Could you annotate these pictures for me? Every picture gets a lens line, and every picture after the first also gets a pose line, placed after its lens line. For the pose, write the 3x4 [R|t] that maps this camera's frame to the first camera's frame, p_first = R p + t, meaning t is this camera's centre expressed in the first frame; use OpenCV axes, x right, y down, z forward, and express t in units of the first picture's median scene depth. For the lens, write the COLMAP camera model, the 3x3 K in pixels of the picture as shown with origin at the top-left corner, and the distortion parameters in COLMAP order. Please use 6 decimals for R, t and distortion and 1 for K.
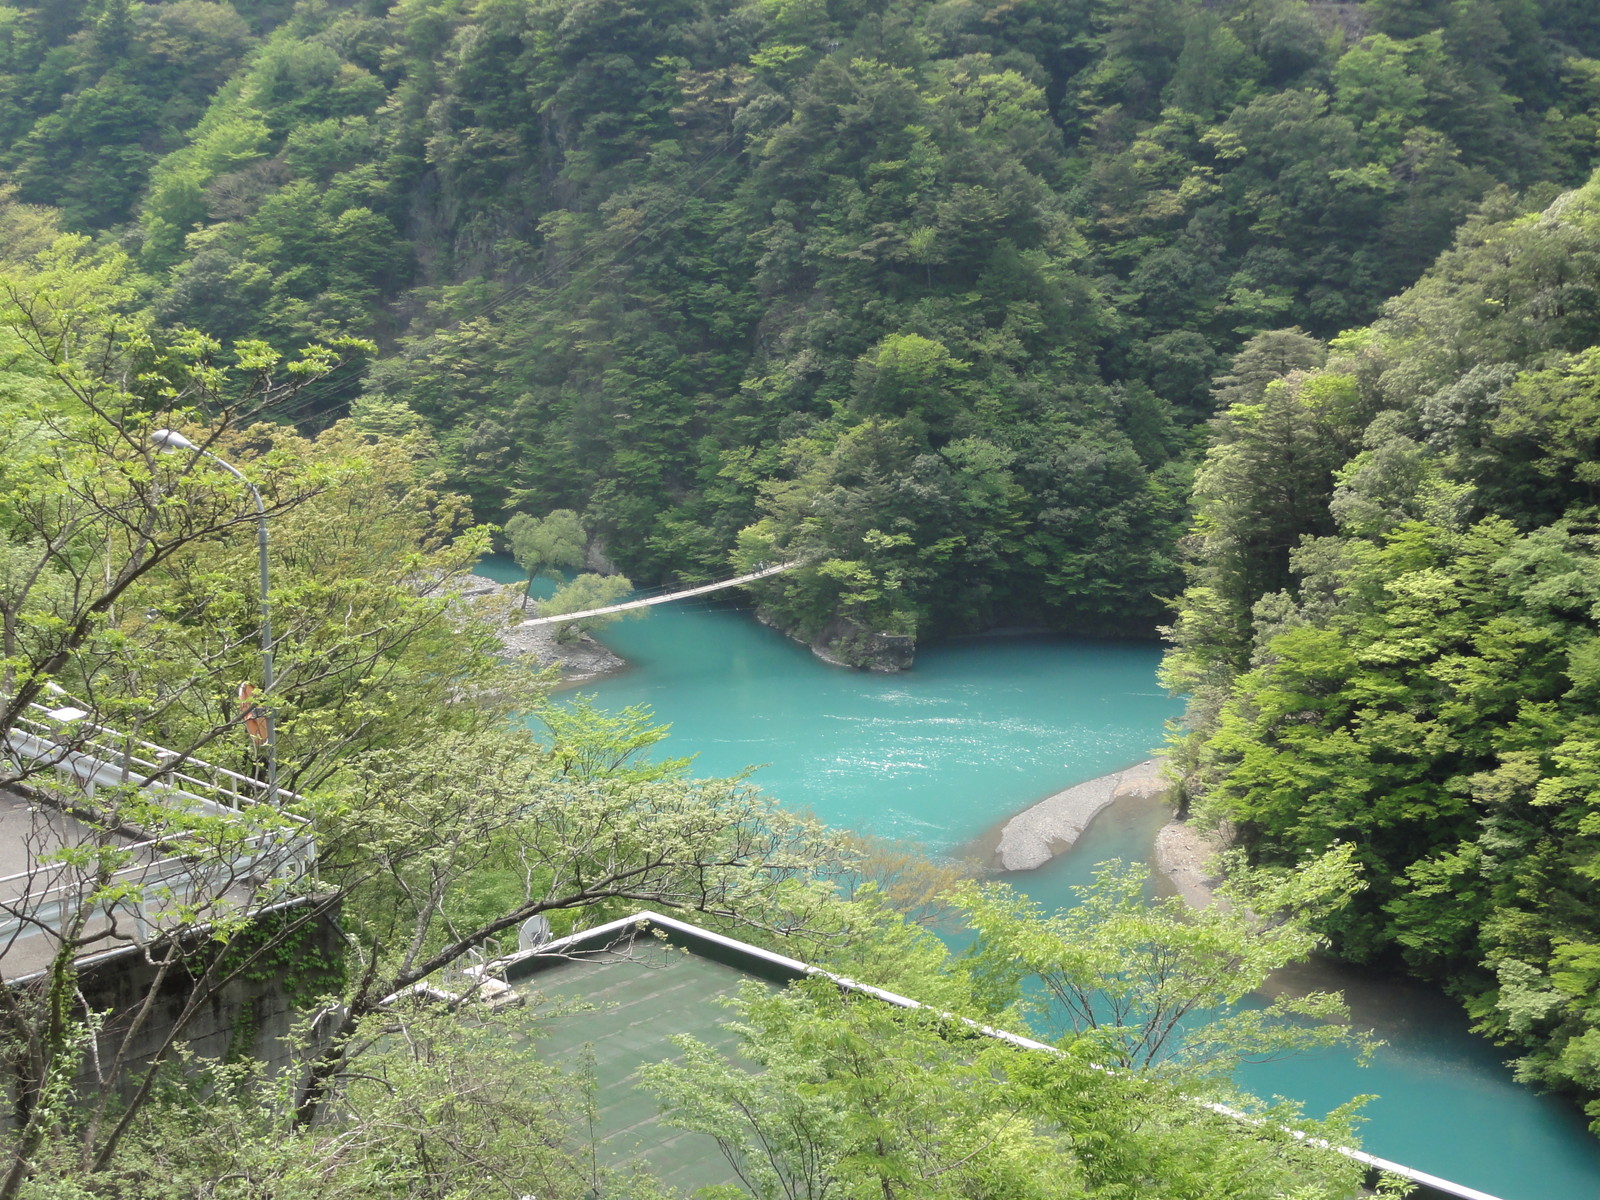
lens RADIAL K [[2141.3, 0, 787.0], [0, 2141.3, 598.2], [0, 0, 1]] dist [0.032758, 0.000000]
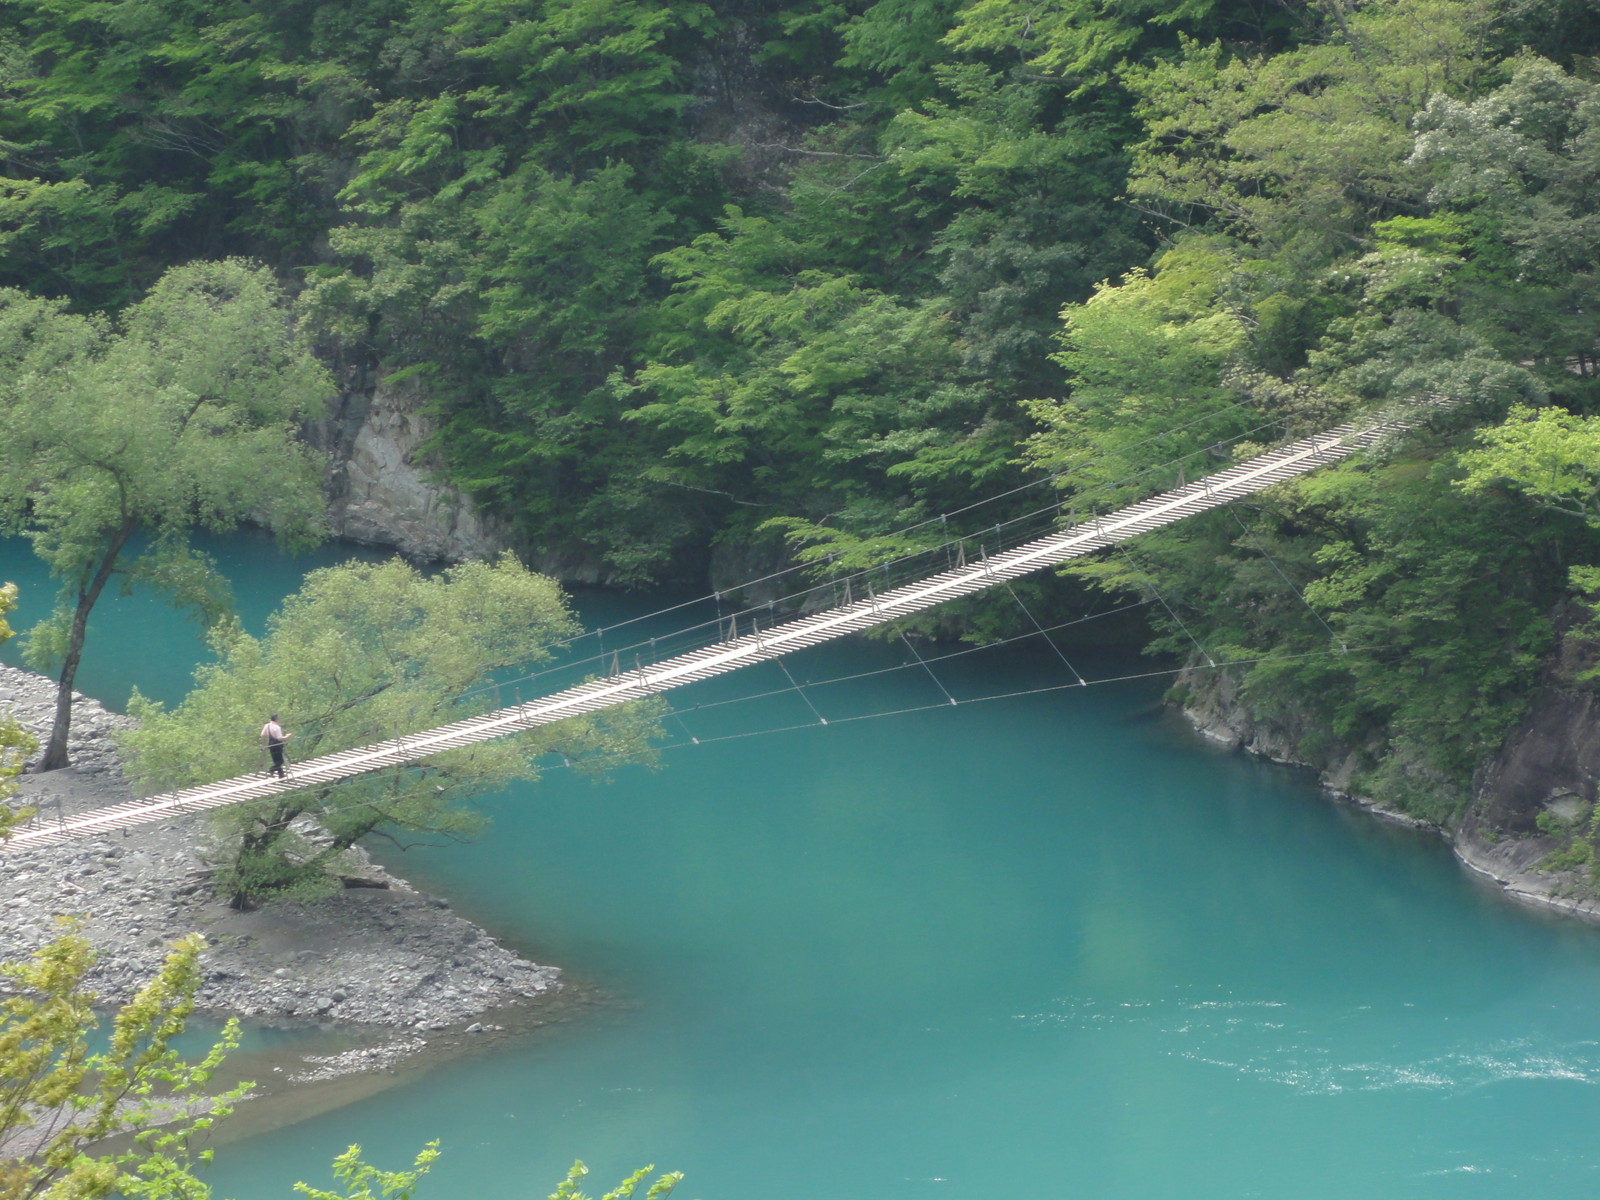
lens RADIAL K [[11444.2, 0, 798.1], [0, 11444.2, 601.9], [0, 0, 1]] dist [-1.551109, 0.000000]
pose [[0.996274, -0.069432, -0.051153, 0.006232], [0.069315, 0.997587, -0.004072, -0.000313], [0.051312, 0.000511, 0.998683, -0.102044]]
